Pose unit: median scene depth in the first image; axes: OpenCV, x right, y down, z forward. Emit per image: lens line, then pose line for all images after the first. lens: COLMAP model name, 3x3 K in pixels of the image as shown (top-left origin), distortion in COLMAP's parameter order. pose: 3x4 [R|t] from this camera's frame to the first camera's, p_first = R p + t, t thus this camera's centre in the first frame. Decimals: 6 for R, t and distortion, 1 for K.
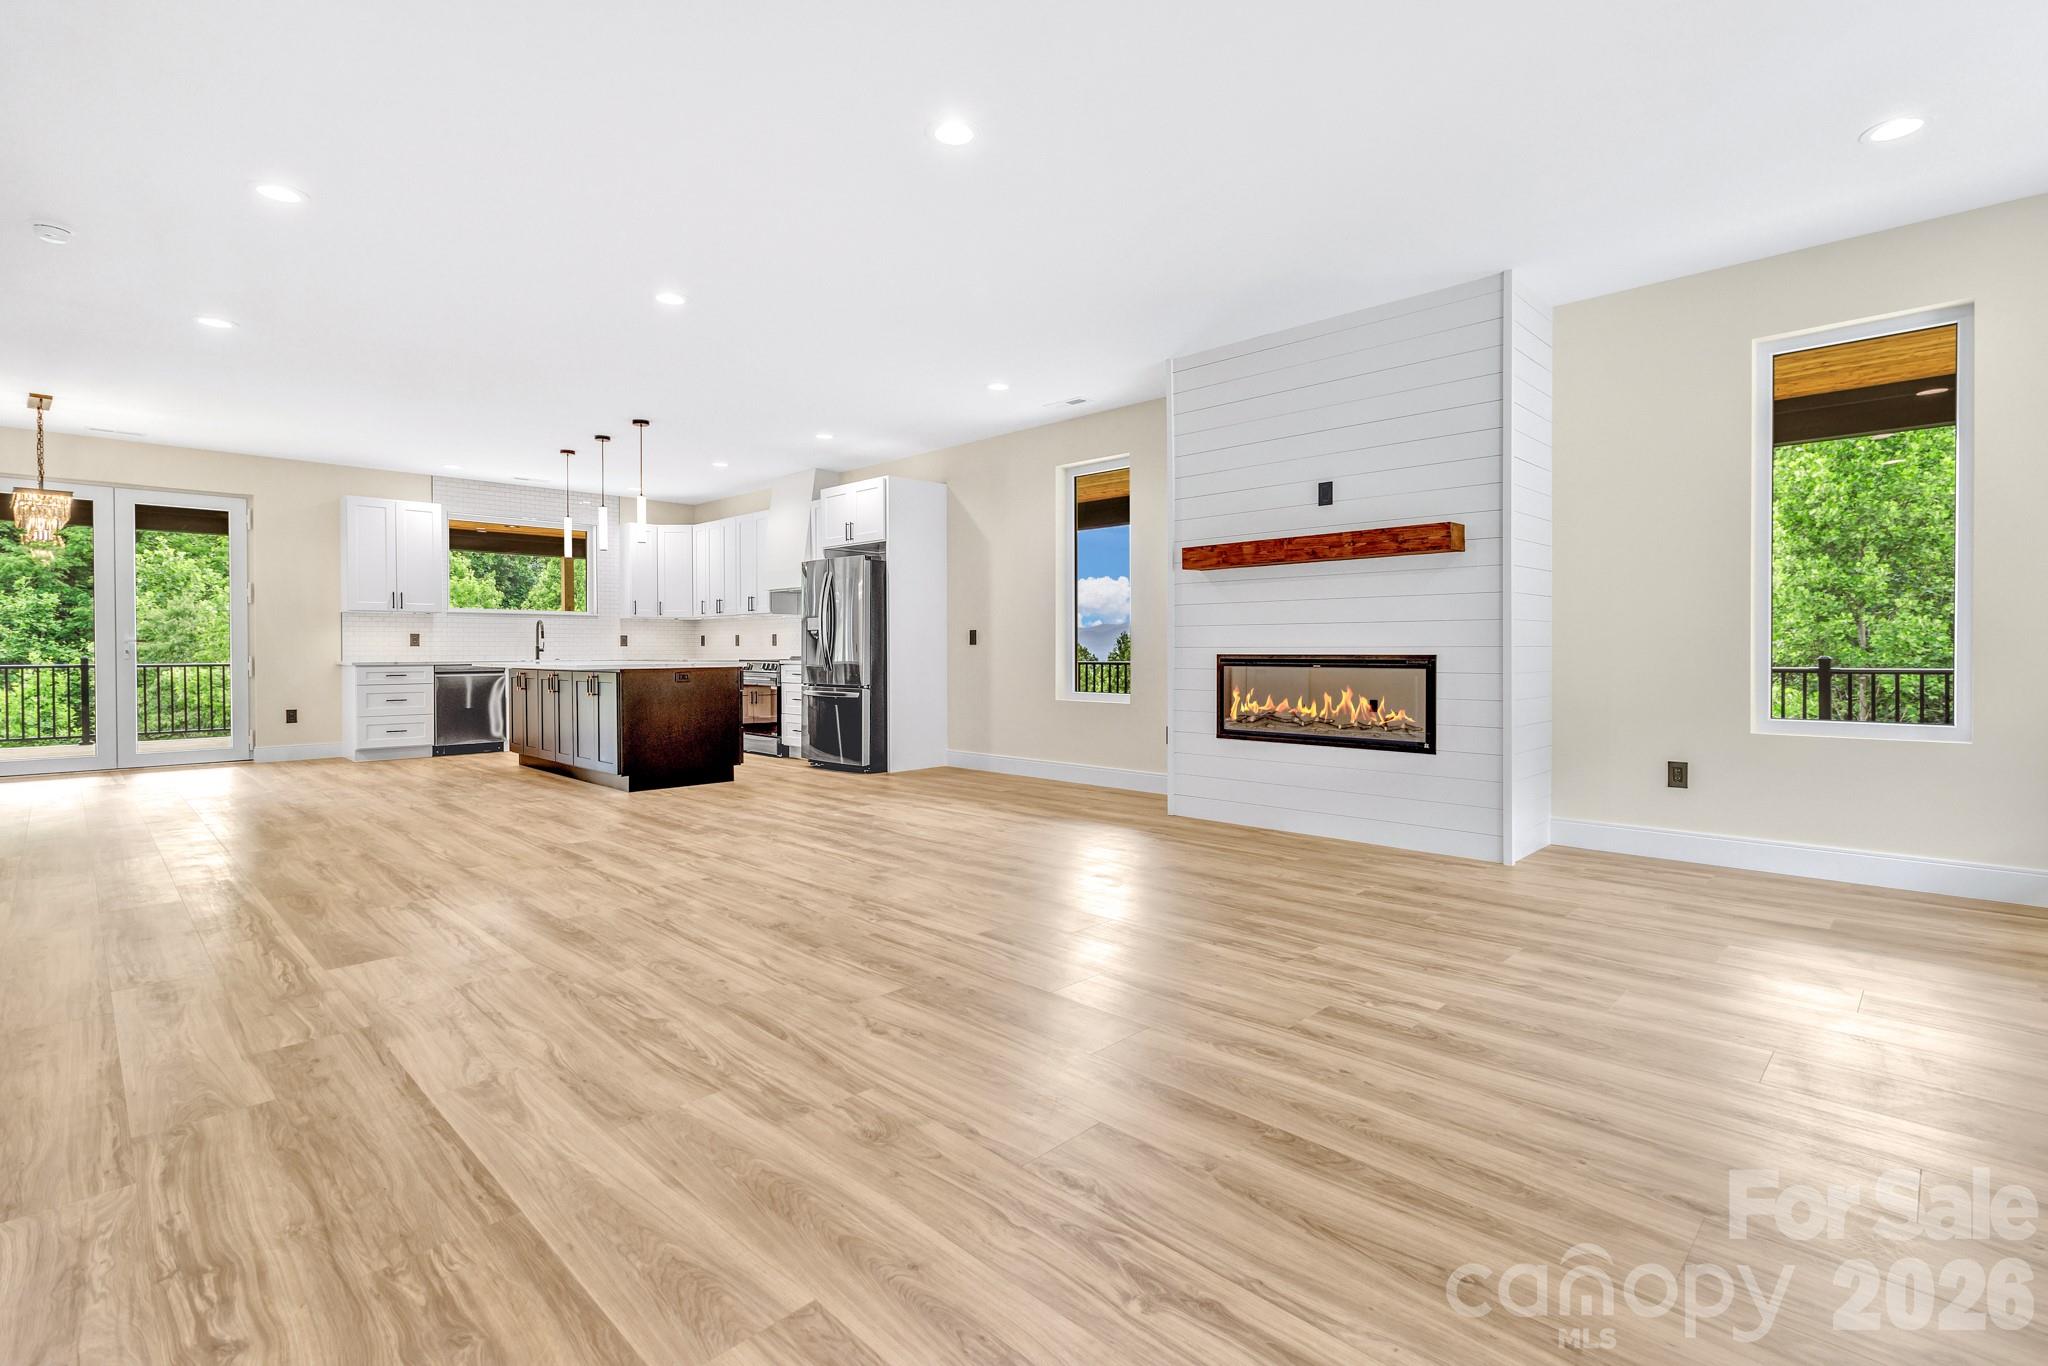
lens RADIAL K [[943.7, 0, 1030.9], [0, 943.7, 659.4], [0, 0, 1]] dist [0.000016, 0.000170]
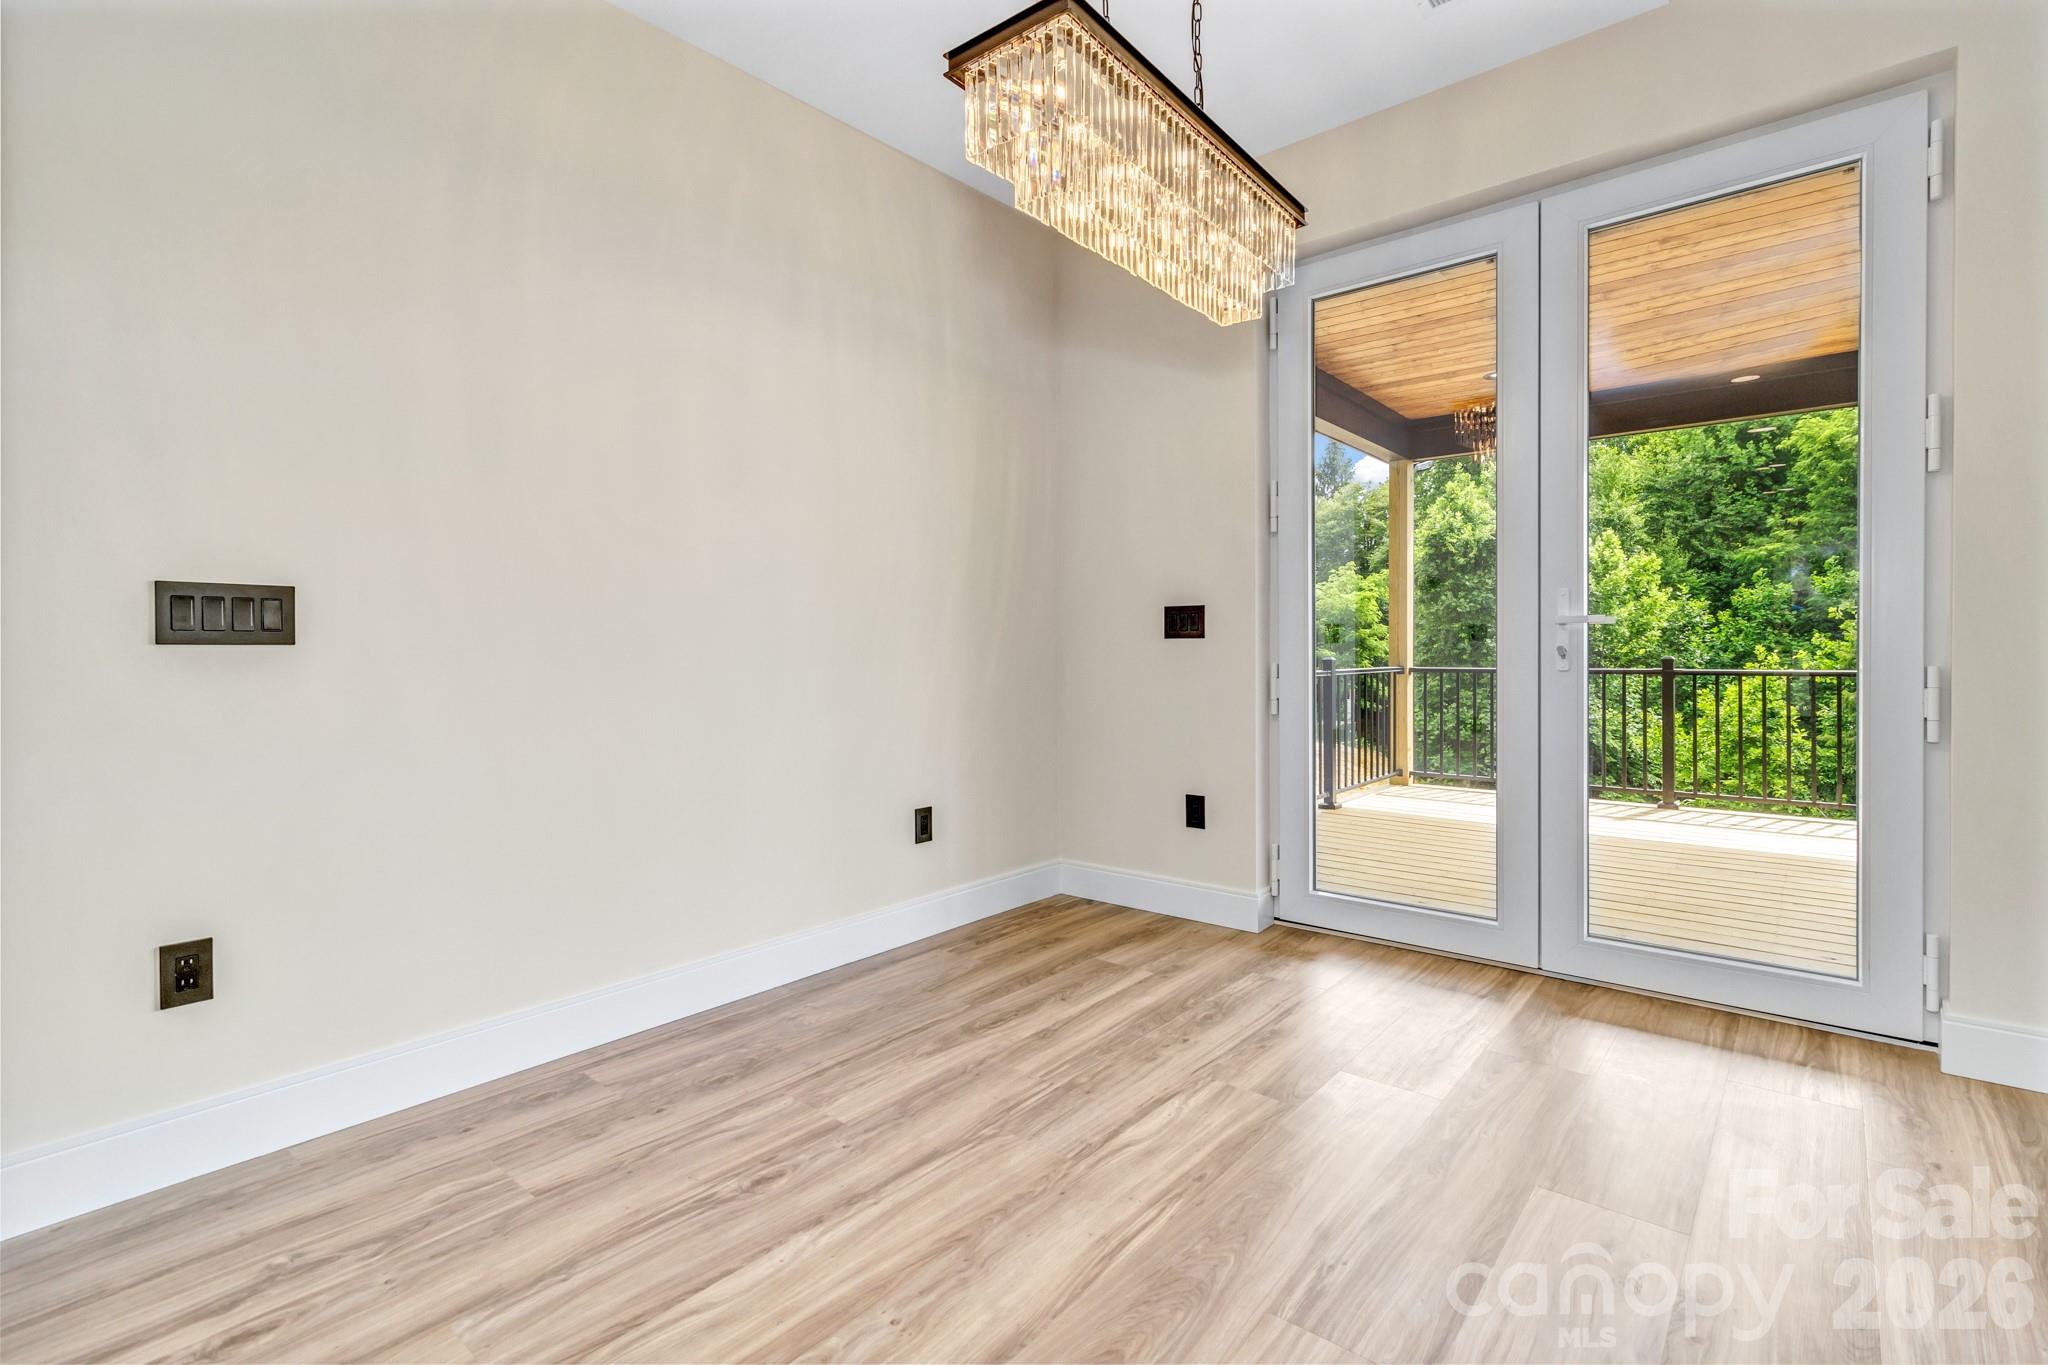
lens RADIAL K [[943.7, 0, 1030.9], [0, 943.7, 658.9], [0, 0, 1]] dist [0.000016, 0.000170]
pose [[0.069062, 0.012615, -0.997533, -1.532987], [-0.005039, 0.999912, 0.012296, -0.020289], [0.997600, 0.004178, 0.069120, 1.931425]]
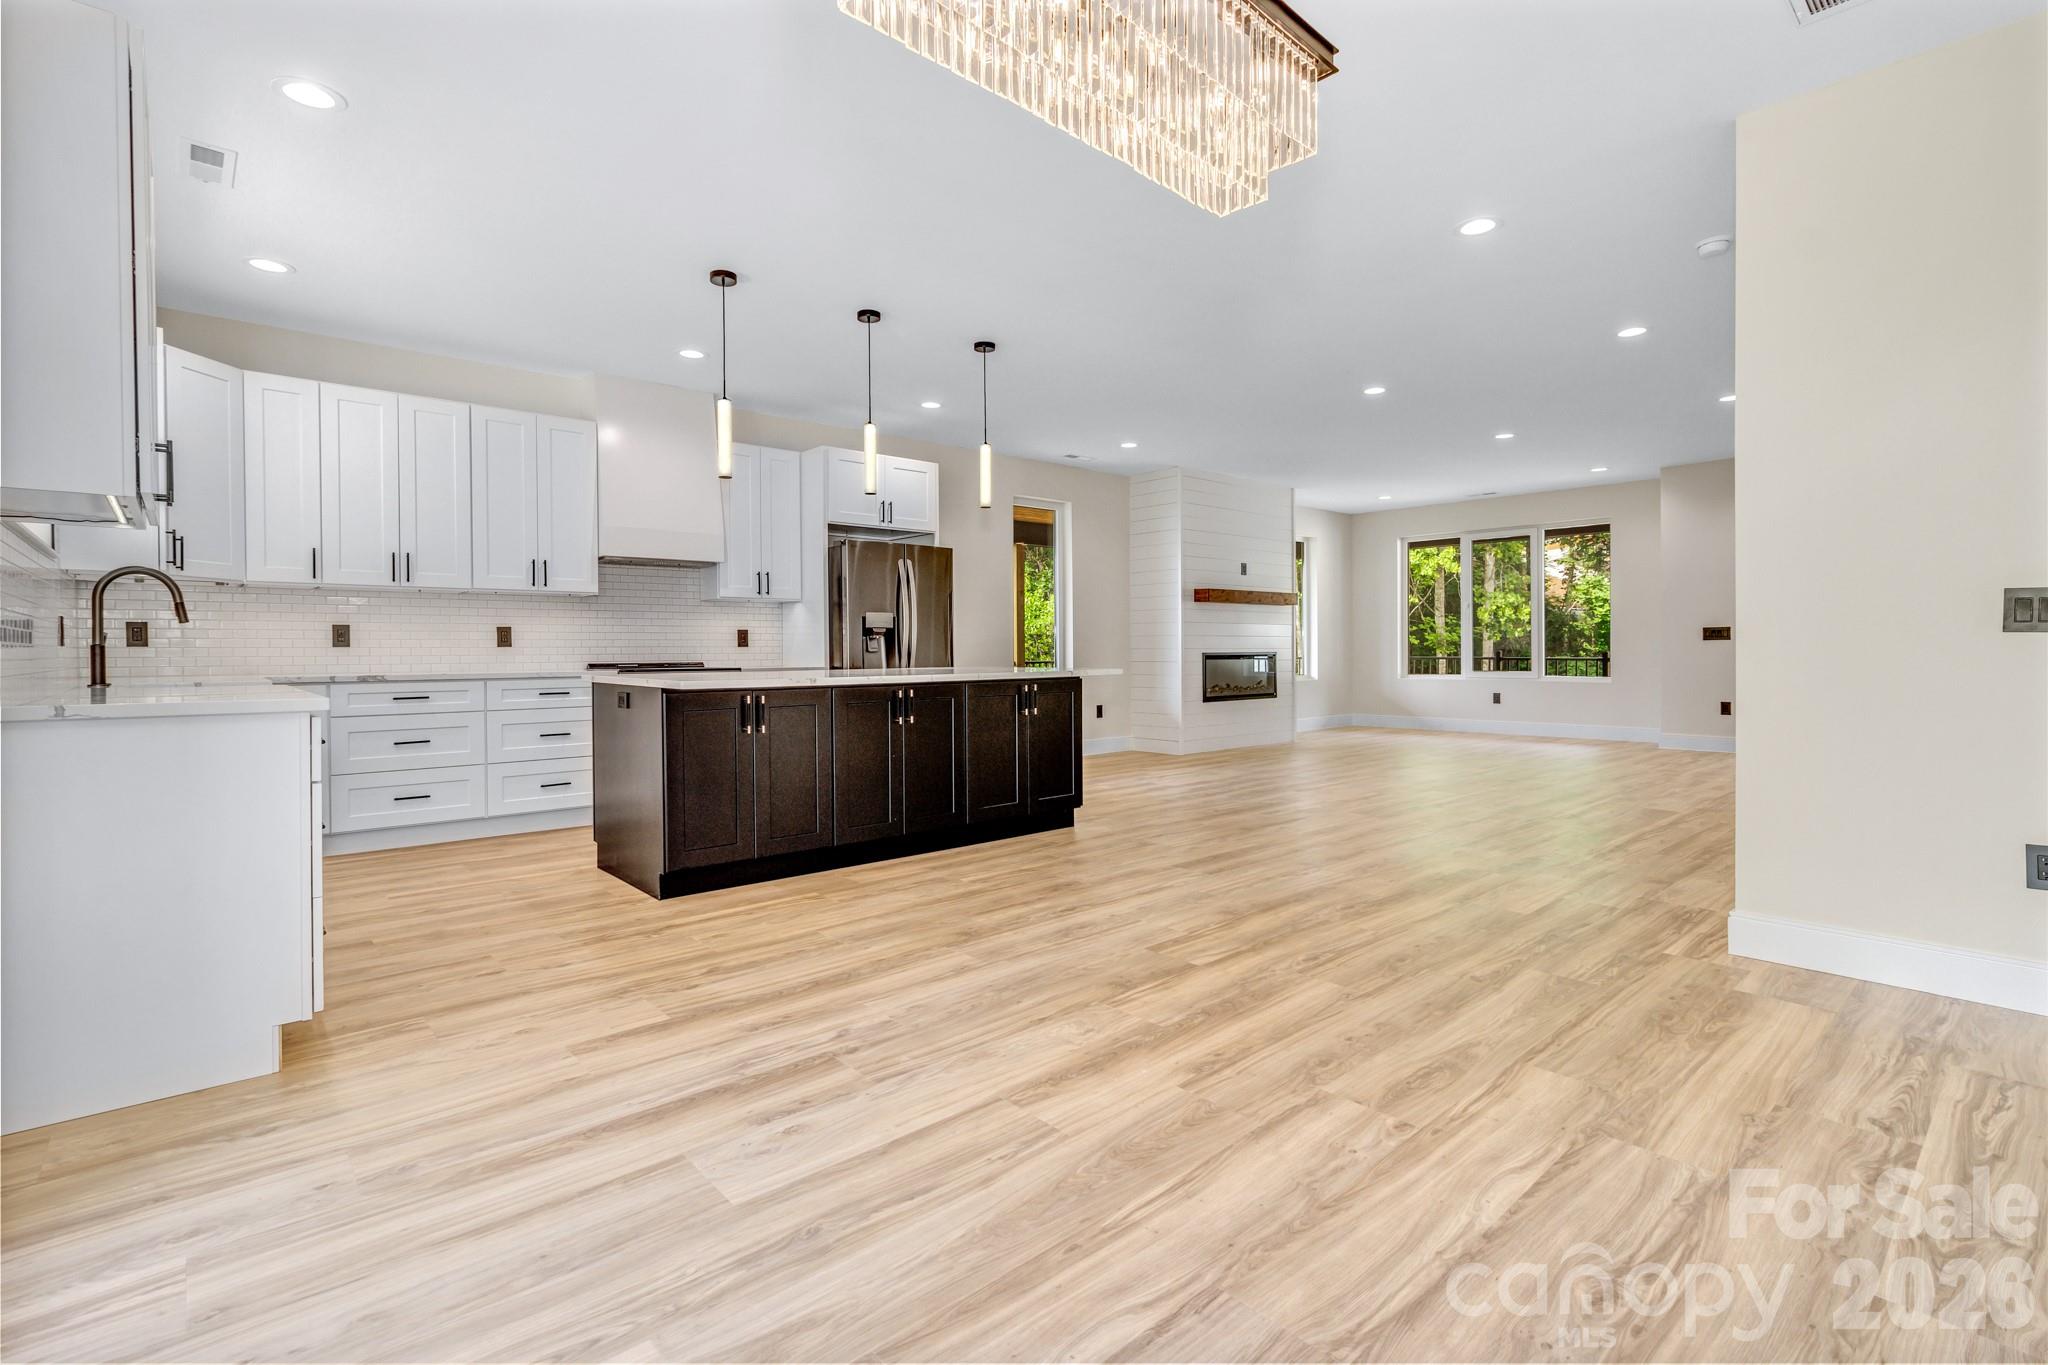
lens RADIAL K [[943.7, 0, 1030.9], [0, 943.7, 658.9], [0, 0, 1]] dist [0.000016, 0.000170]
pose [[0.070643, -0.007443, 0.997474, -2.599359], [0.016922, 0.999837, 0.006262, -0.017922], [-0.997358, 0.016437, 0.070758, 2.056492]]
